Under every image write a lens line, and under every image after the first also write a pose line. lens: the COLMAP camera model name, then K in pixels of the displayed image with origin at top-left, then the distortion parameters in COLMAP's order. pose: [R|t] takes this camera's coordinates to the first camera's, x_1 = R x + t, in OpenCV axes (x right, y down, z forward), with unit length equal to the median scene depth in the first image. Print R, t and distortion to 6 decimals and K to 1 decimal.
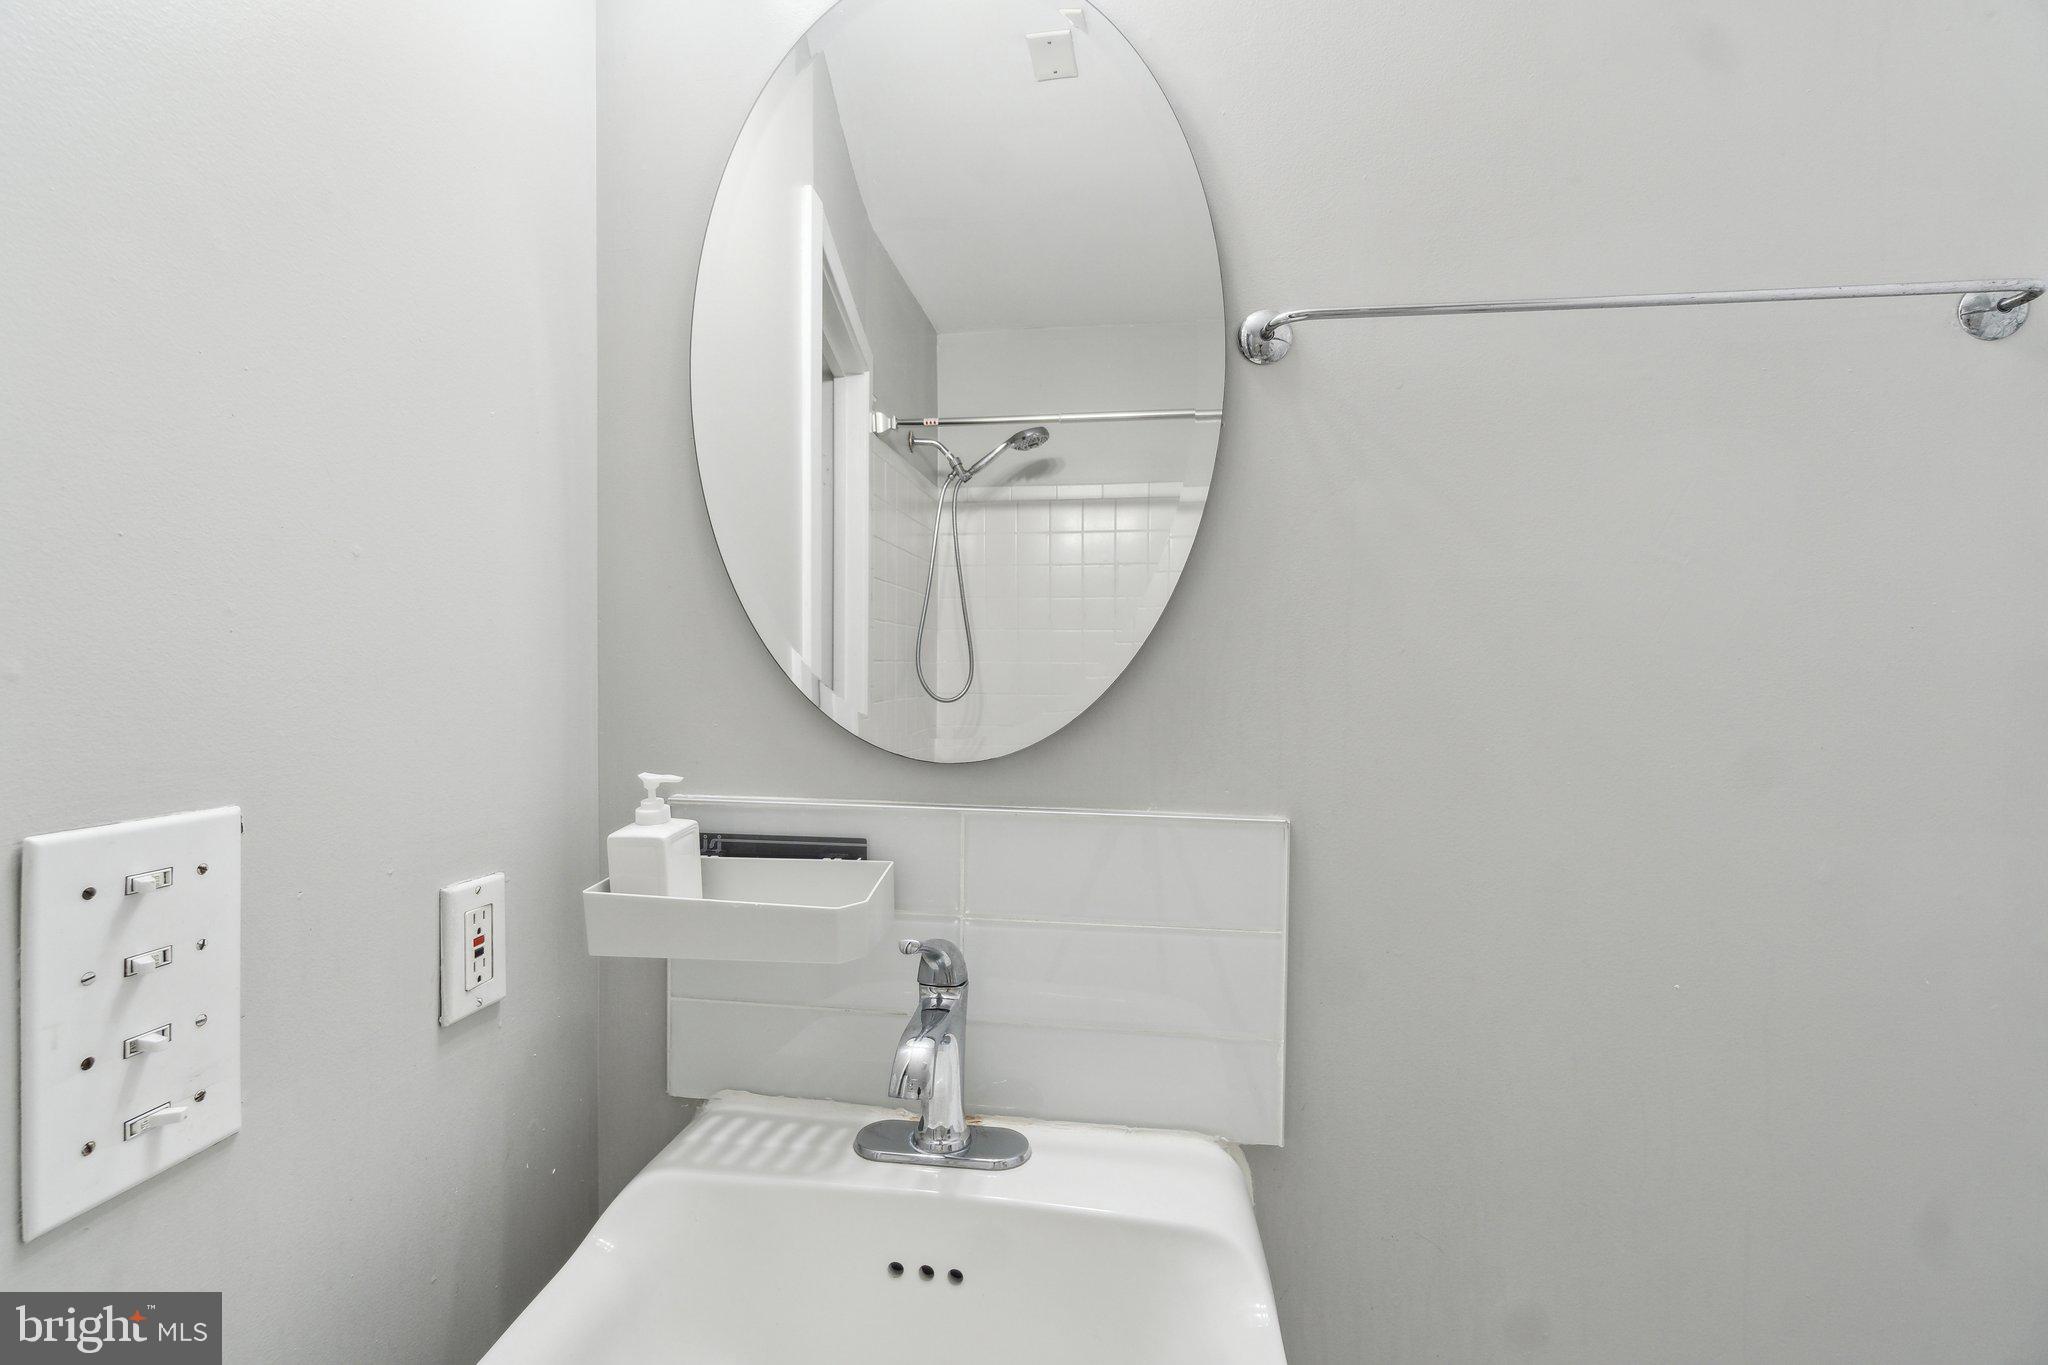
lens RADIAL K [[899.9, 0, 1006.8], [0, 899.9, 686.3], [0, 0, 1]] dist [-0.002407, -0.000211]
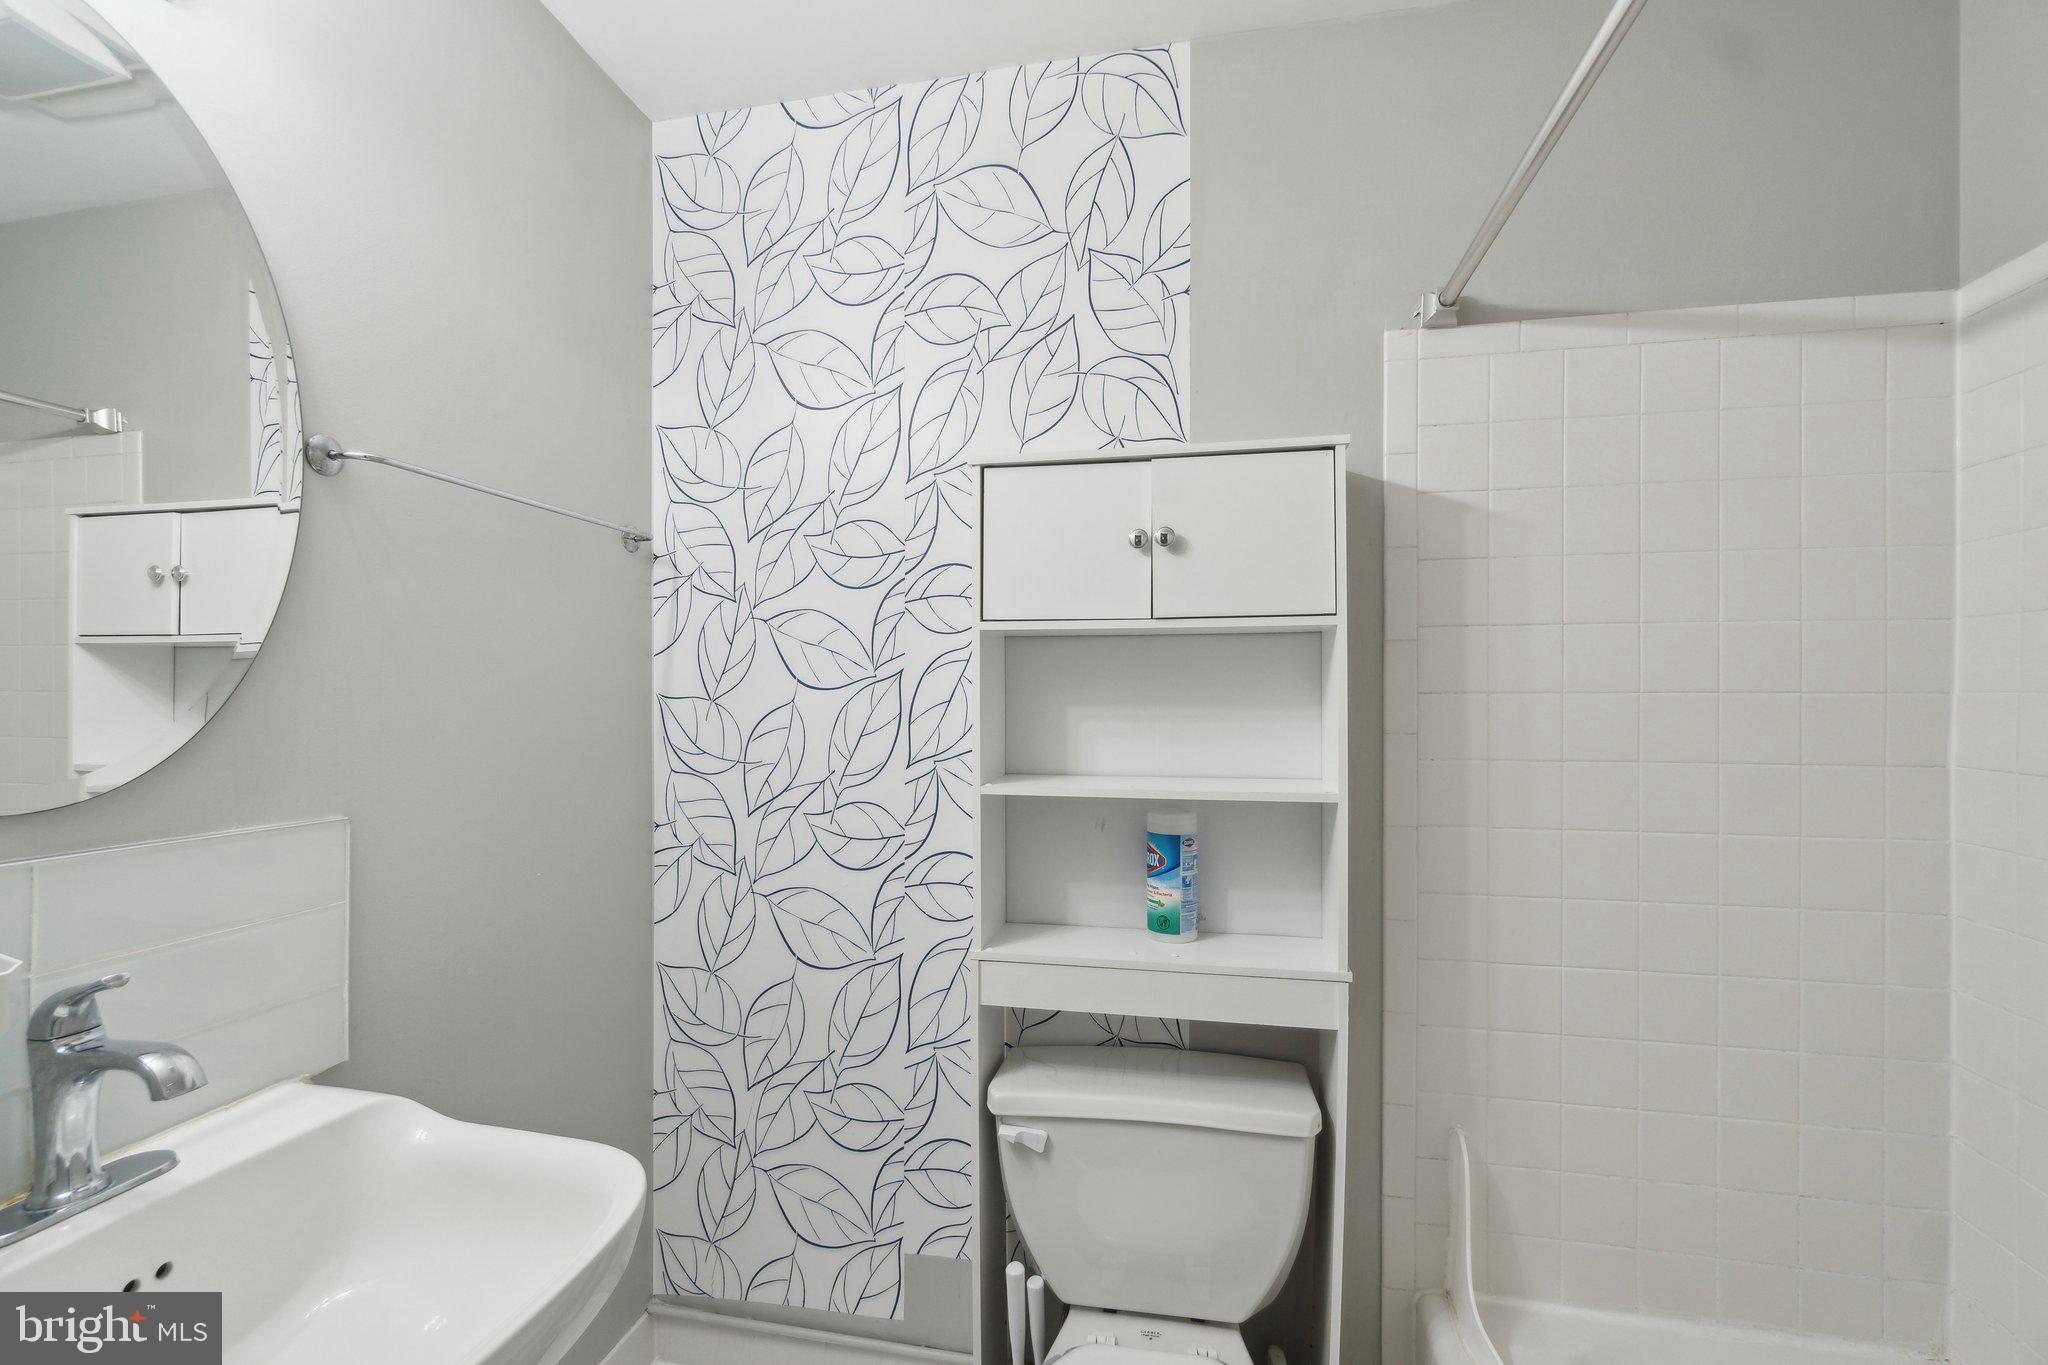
lens RADIAL K [[899.9, 0, 1006.8], [0, 899.9, 686.3], [0, 0, 1]] dist [-0.002407, -0.000211]
pose [[0.090789, -0.004557, 0.995860, -0.955438], [0.022525, 0.999743, 0.002521, -0.031127], [-0.995615, 0.022202, 0.090868, -0.123838]]
